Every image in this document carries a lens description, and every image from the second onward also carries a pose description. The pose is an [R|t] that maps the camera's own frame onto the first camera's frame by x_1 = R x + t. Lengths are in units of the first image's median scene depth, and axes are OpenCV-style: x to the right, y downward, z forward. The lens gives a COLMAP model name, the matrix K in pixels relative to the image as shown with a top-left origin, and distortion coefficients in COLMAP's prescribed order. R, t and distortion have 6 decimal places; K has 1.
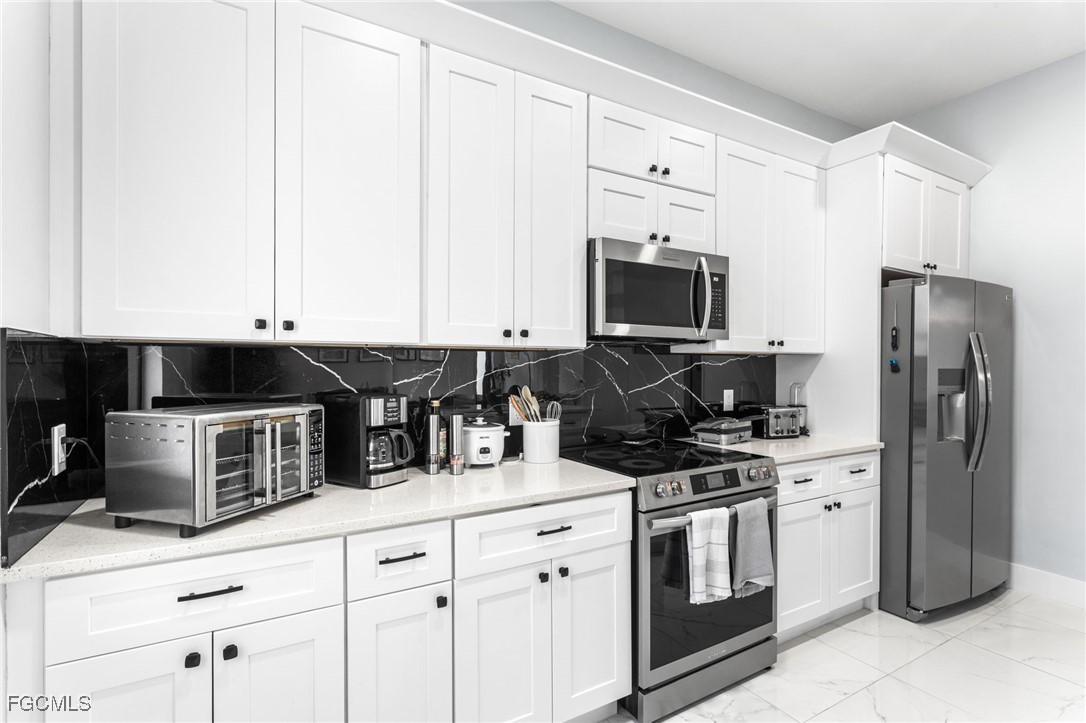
lens RADIAL K [[521.2, 0, 544.1], [0, 521.2, 364.1], [0, 0, 1]] dist [-0.003287, -0.000634]
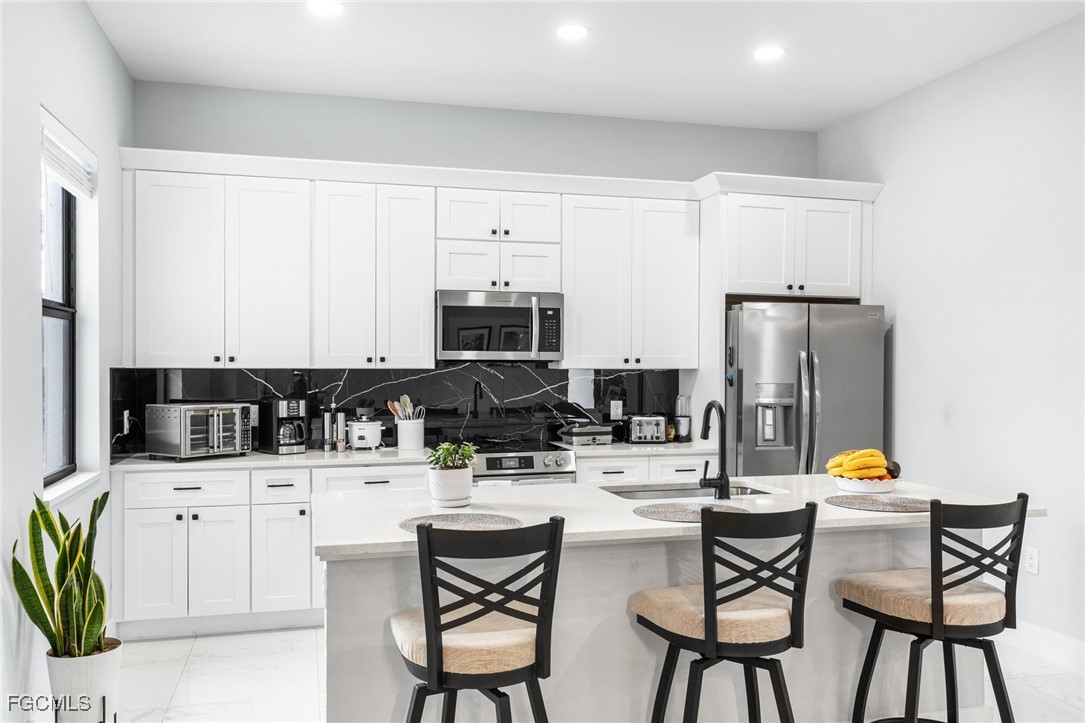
lens RADIAL K [[860.2, 0, 542.0], [0, 860.2, 363.5], [0, 0, 1]] dist [-0.001315, 0.011487]
pose [[0.965036, 0.000040, -0.262116, 1.143813], [0.000089, 1.000000, 0.000480, -0.052160], [0.262116, -0.000487, 0.965036, -1.372281]]
